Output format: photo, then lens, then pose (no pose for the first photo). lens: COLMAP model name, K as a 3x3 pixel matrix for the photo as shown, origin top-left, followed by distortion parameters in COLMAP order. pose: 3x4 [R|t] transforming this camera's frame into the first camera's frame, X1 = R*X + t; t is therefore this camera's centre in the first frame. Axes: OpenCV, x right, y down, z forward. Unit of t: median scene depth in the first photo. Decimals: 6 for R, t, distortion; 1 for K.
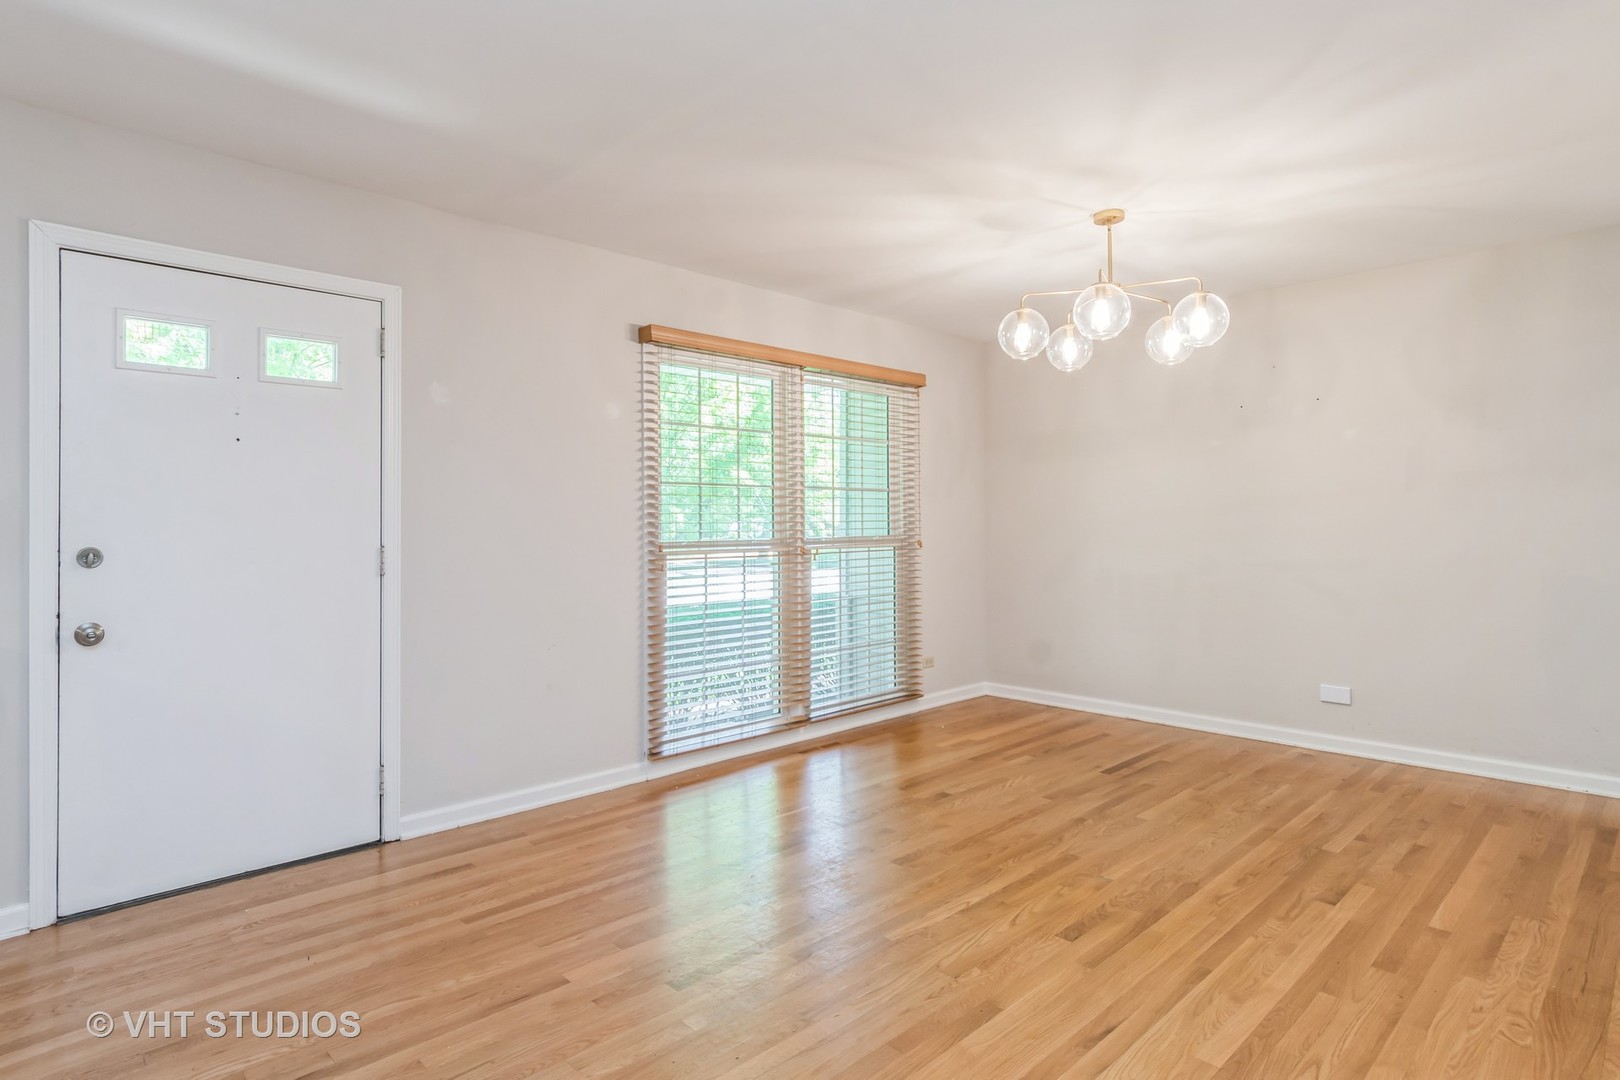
lens RADIAL K [[866.4, 0, 807.5], [0, 866.4, 539.7], [0, 0, 1]] dist [0.001852, -0.000692]
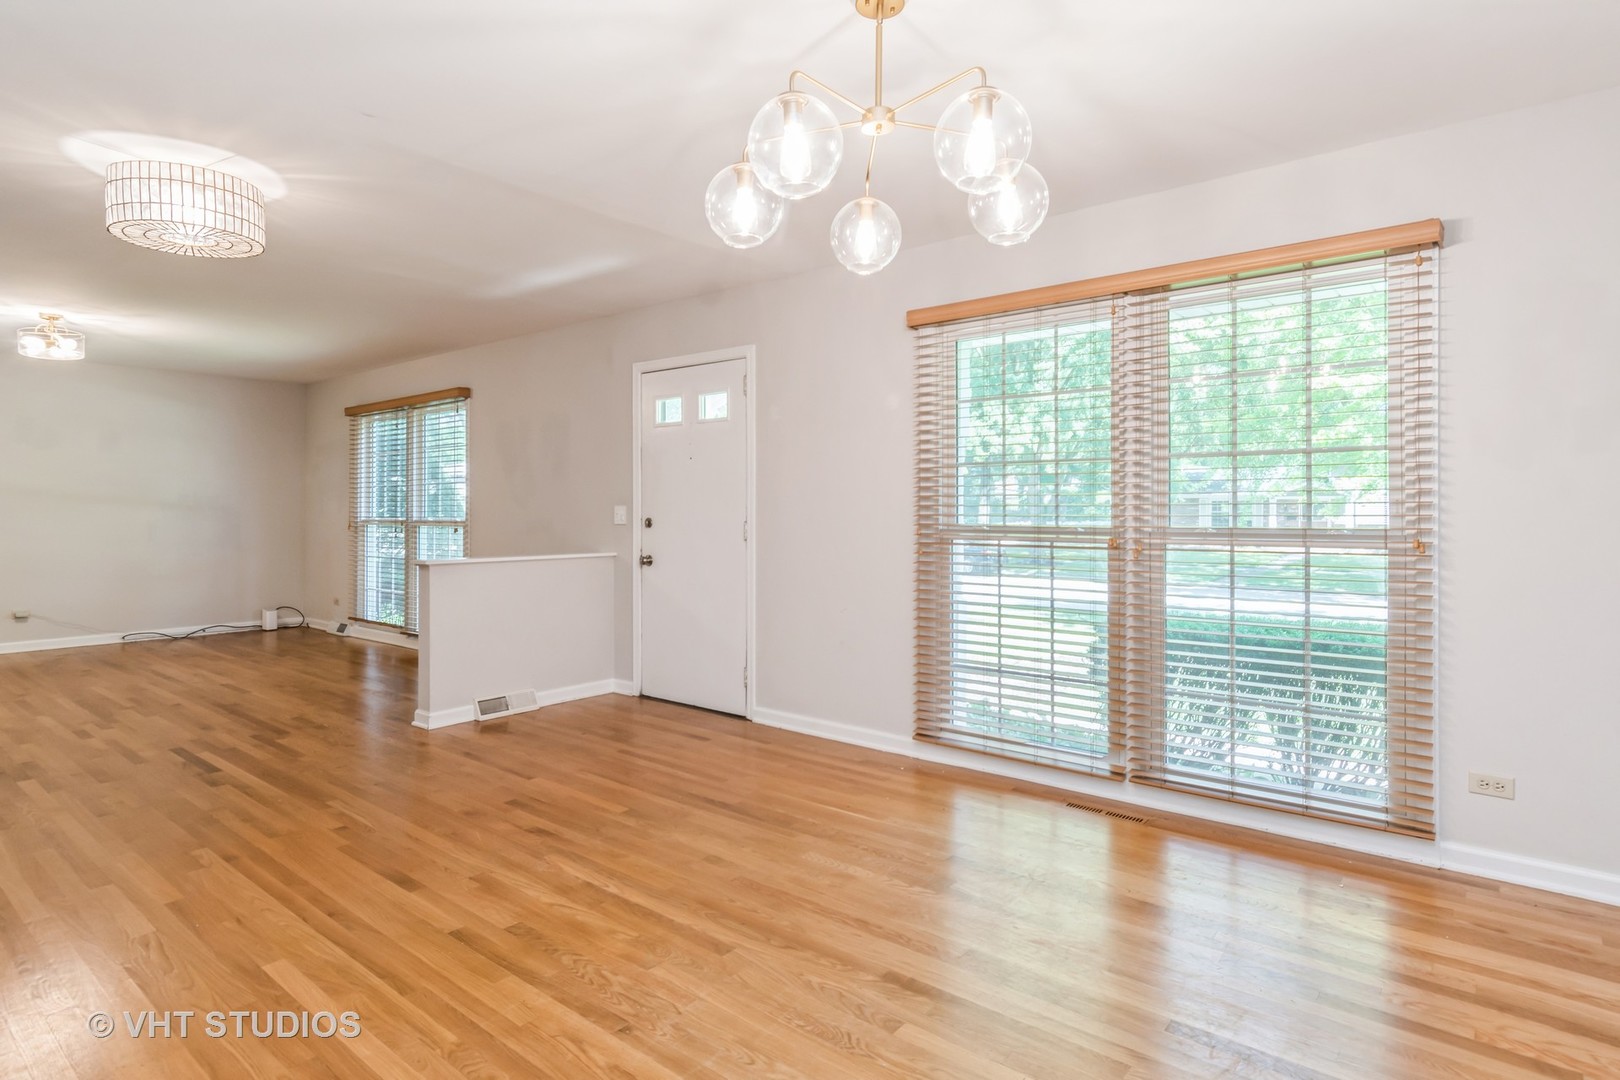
lens RADIAL K [[866.4, 0, 804.8], [0, 866.4, 531.8], [0, 0, 1]] dist [0.001852, -0.000692]
pose [[0.107404, 0.031453, -0.993718, 1.002832], [-0.019566, 0.999373, 0.029517, -0.020055], [0.994023, 0.016273, 0.107952, 0.937383]]
